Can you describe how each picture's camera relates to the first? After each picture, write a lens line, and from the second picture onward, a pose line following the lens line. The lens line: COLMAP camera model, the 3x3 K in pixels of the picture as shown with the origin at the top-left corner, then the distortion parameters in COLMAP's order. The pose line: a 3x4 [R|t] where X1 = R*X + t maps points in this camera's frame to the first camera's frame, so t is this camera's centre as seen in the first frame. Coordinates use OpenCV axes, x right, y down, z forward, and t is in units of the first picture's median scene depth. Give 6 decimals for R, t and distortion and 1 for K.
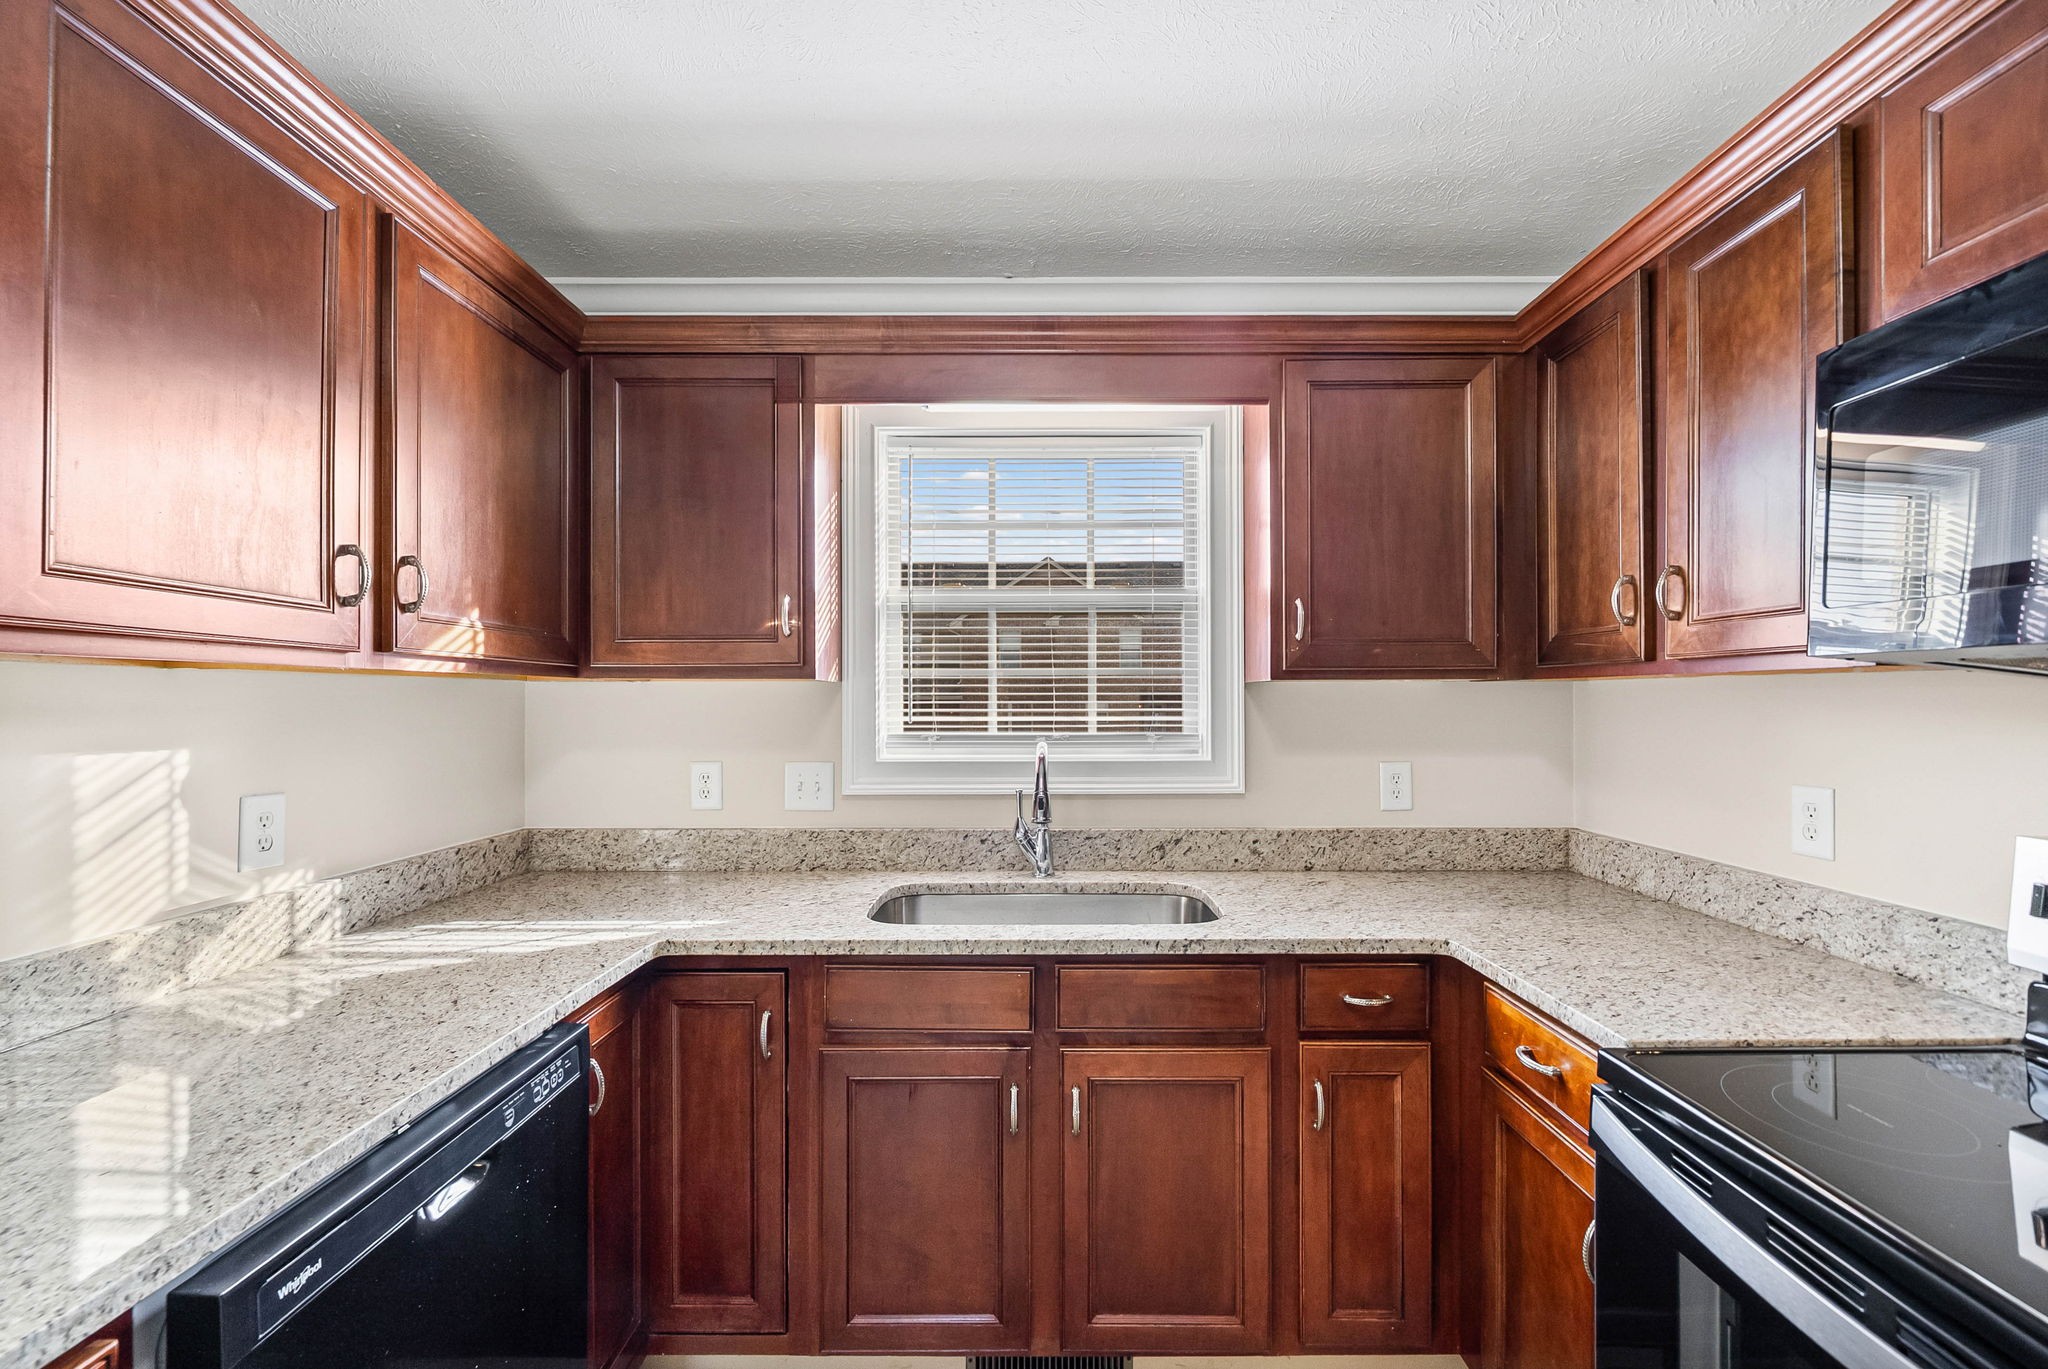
lens RADIAL K [[836.9, 0, 1037.2], [0, 836.9, 694.0], [0, 0, 1]] dist [-0.002565, -0.000691]
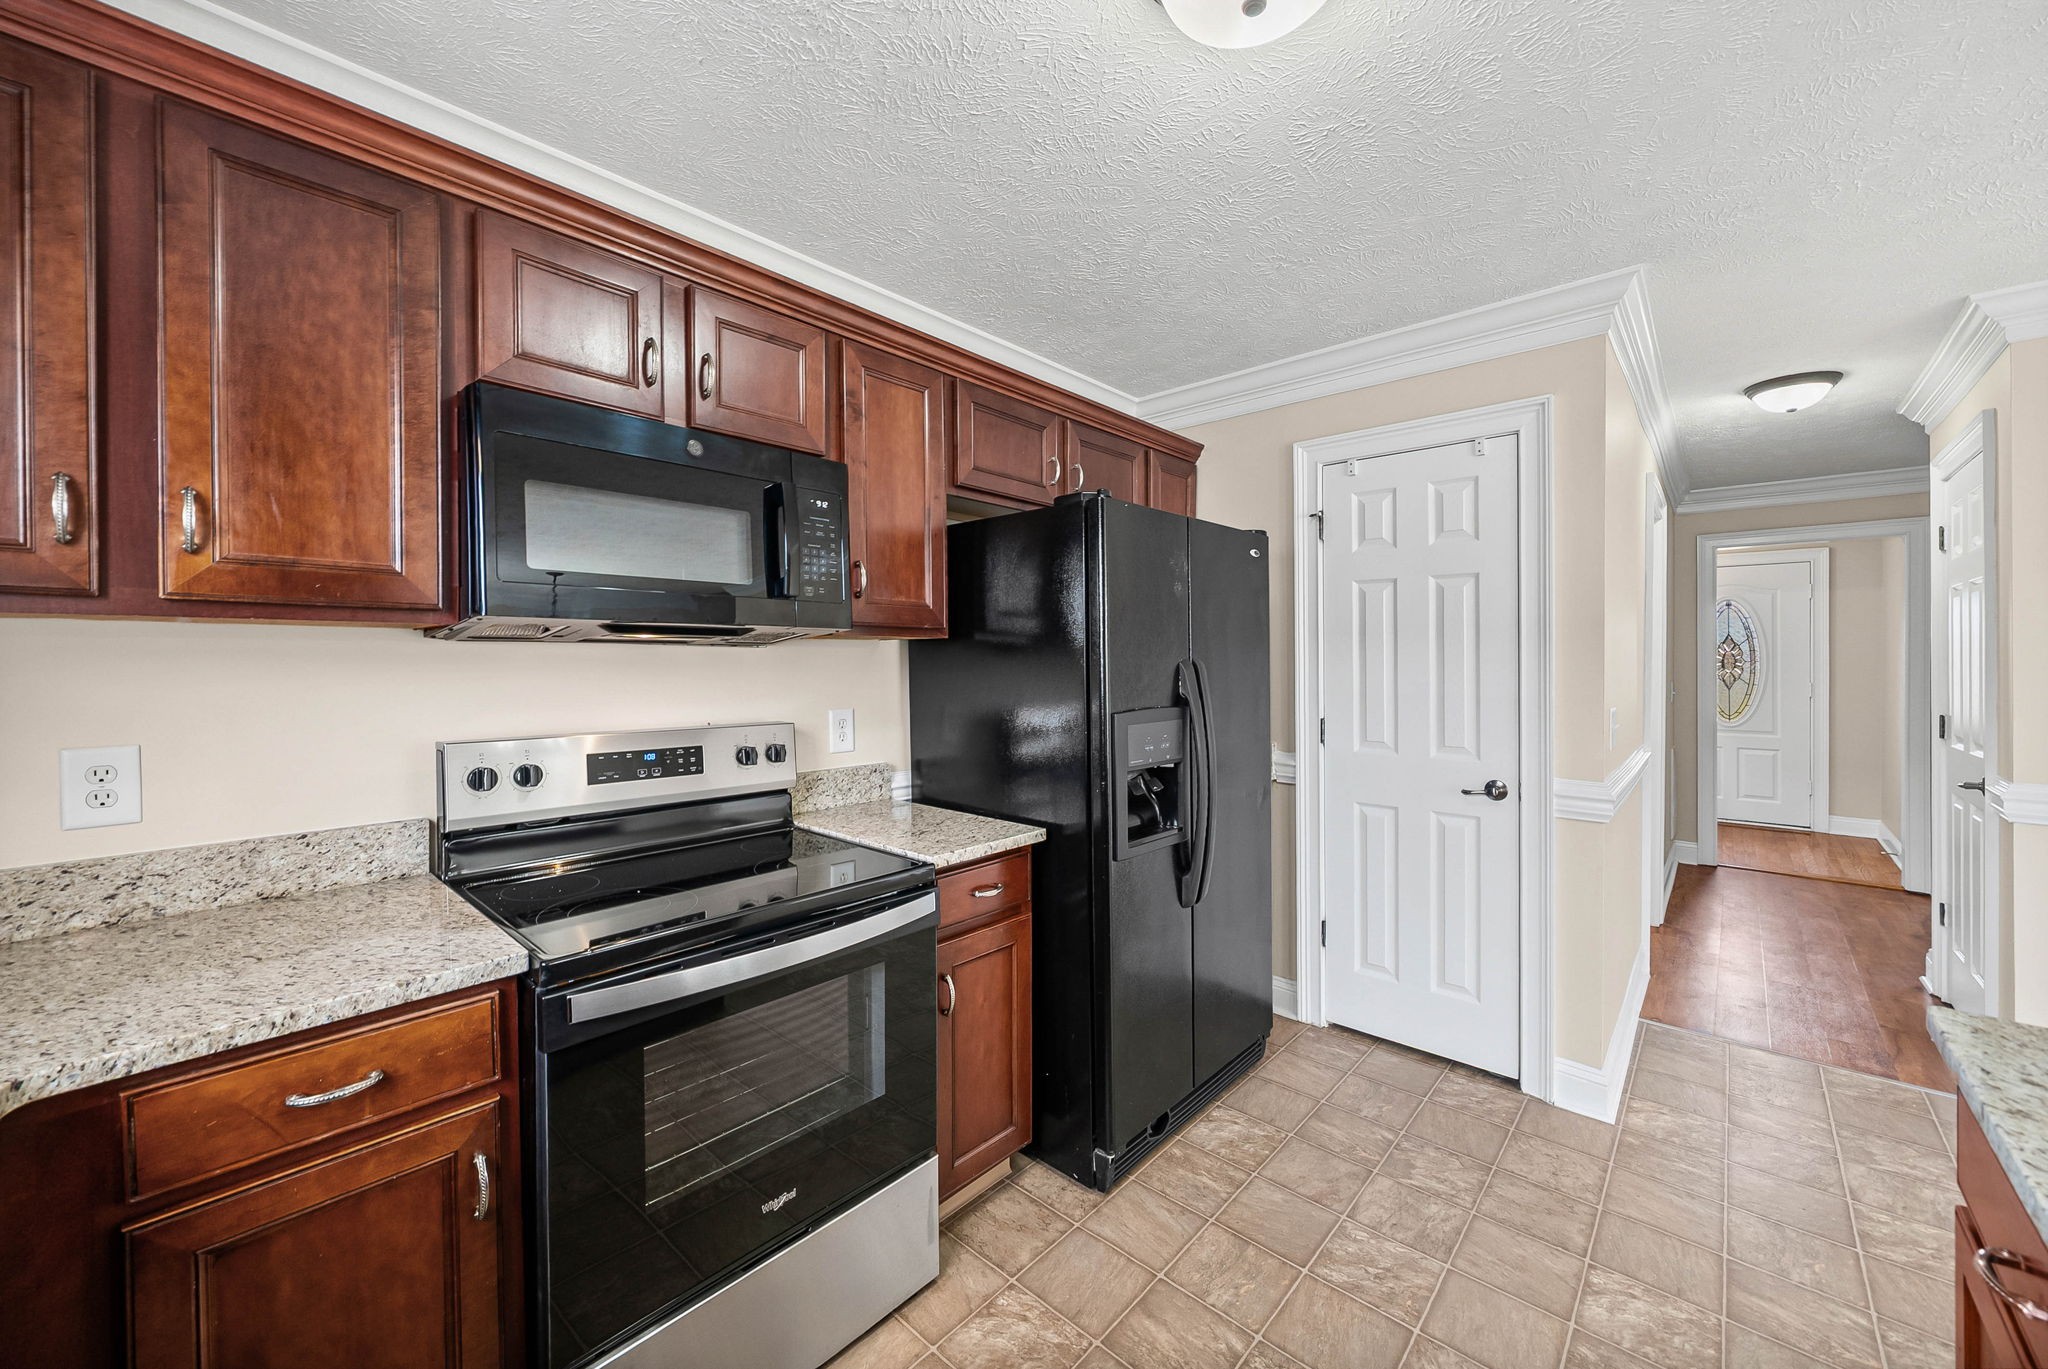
lens RADIAL K [[775.8, 0, 1022.9], [0, 775.8, 667.6], [0, 0, 1]] dist [-0.002210, -0.000076]
pose [[-0.740918, -0.007799, 0.671550, -0.286507], [-0.005430, 0.999969, 0.005622, 0.013944], [-0.671573, 0.000519, -0.740938, 0.786305]]
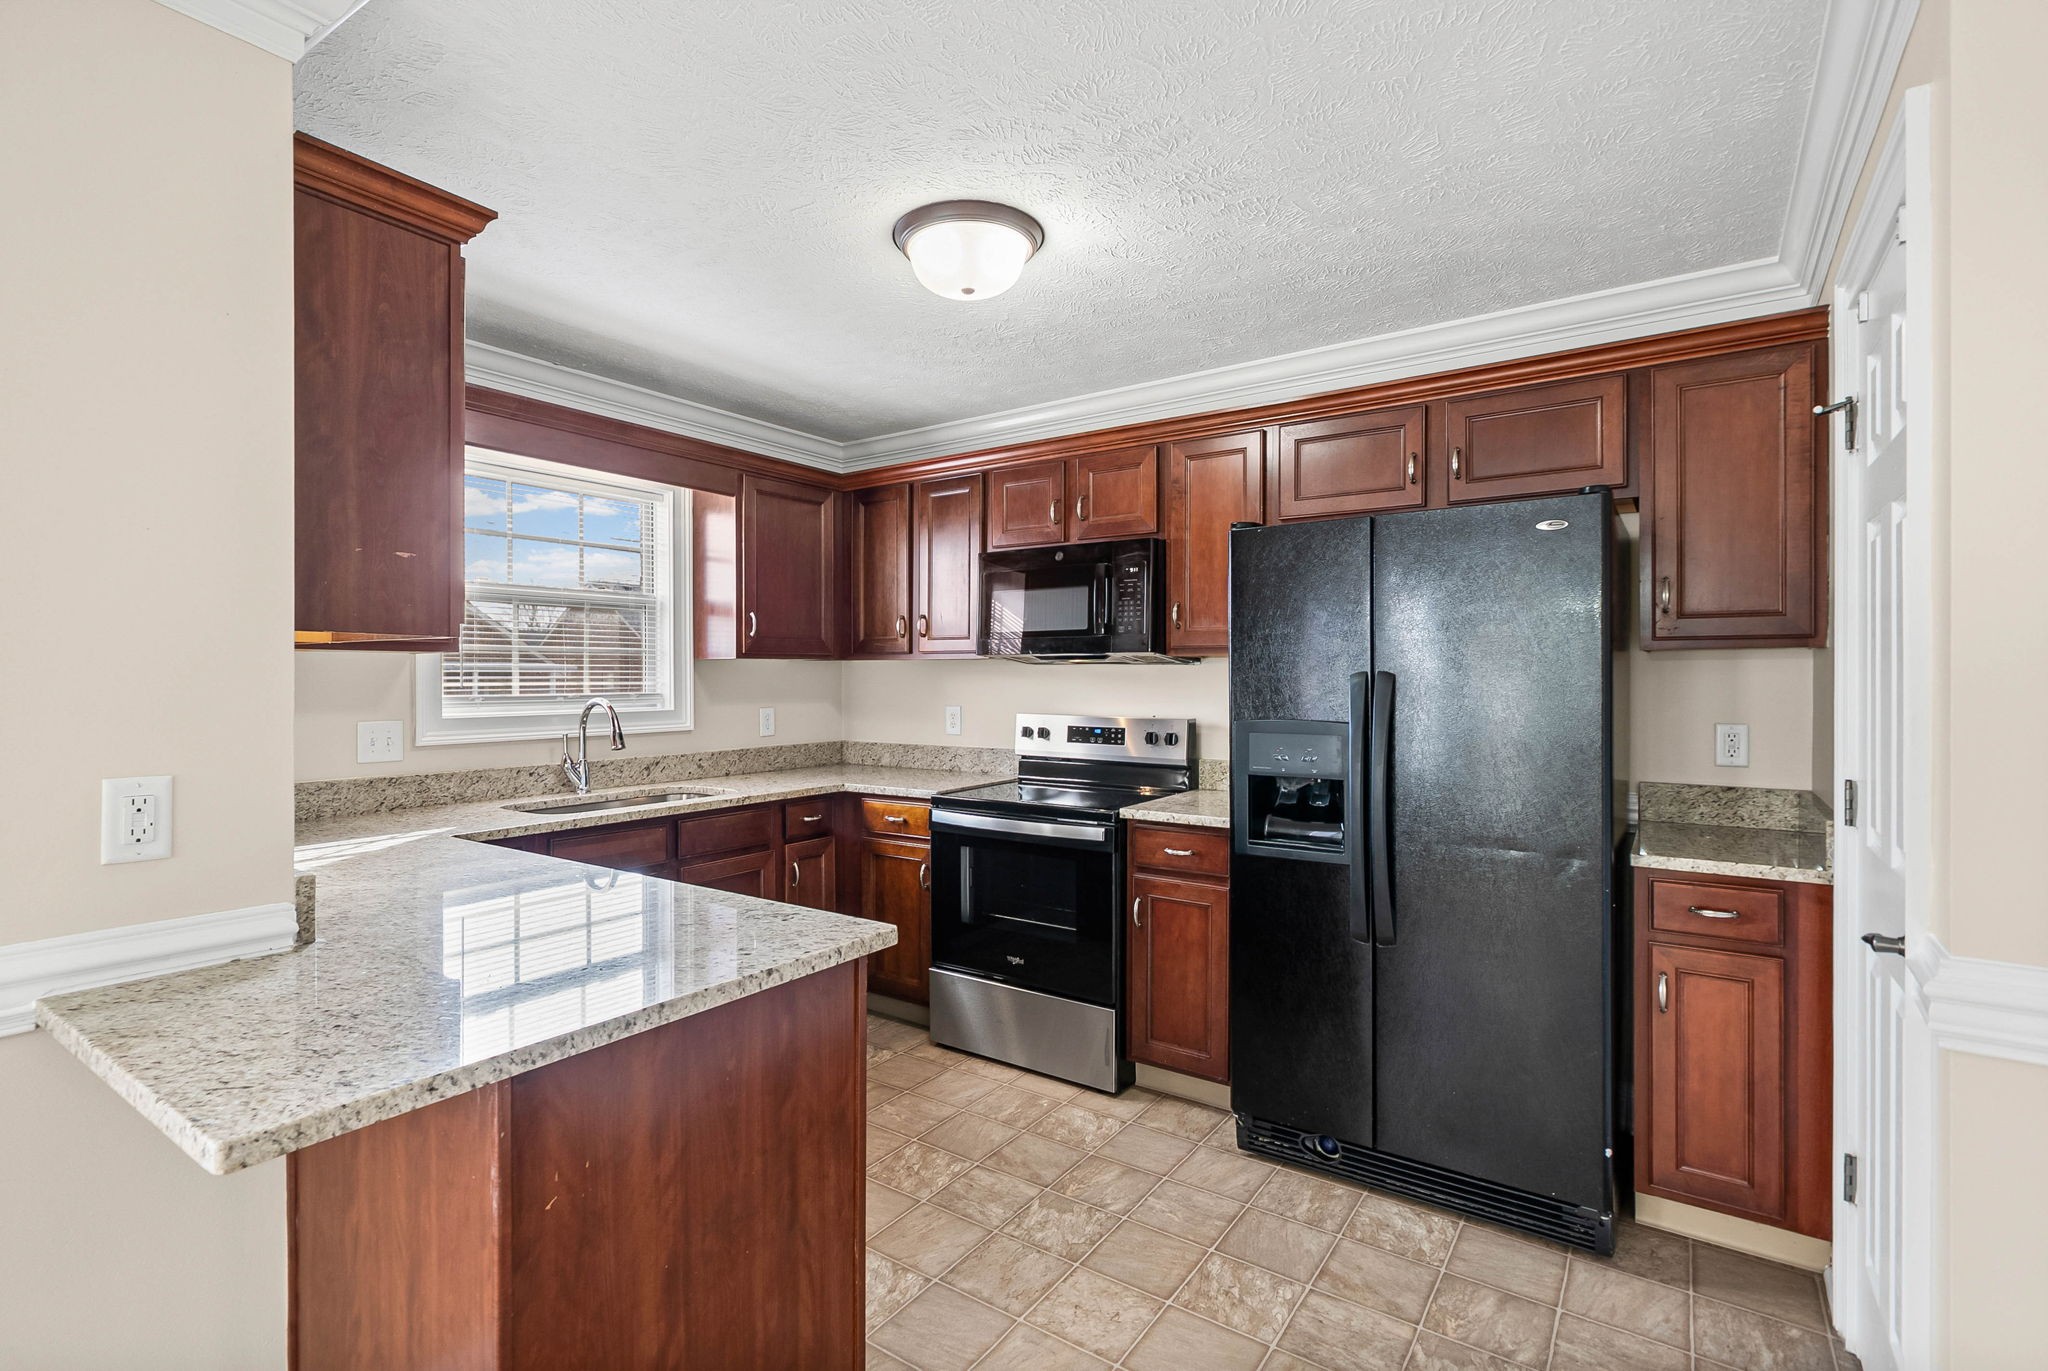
lens RADIAL K [[965.1, 0, 1016.0], [0, 965.1, 679.8], [0, 0, 1]] dist [0.002998, 0.000358]
pose [[0.567971, -0.003469, 0.823041, -1.074583], [-0.005367, 0.999954, 0.007919, 0.008287], [-0.823031, -0.008915, 0.567926, -0.627887]]
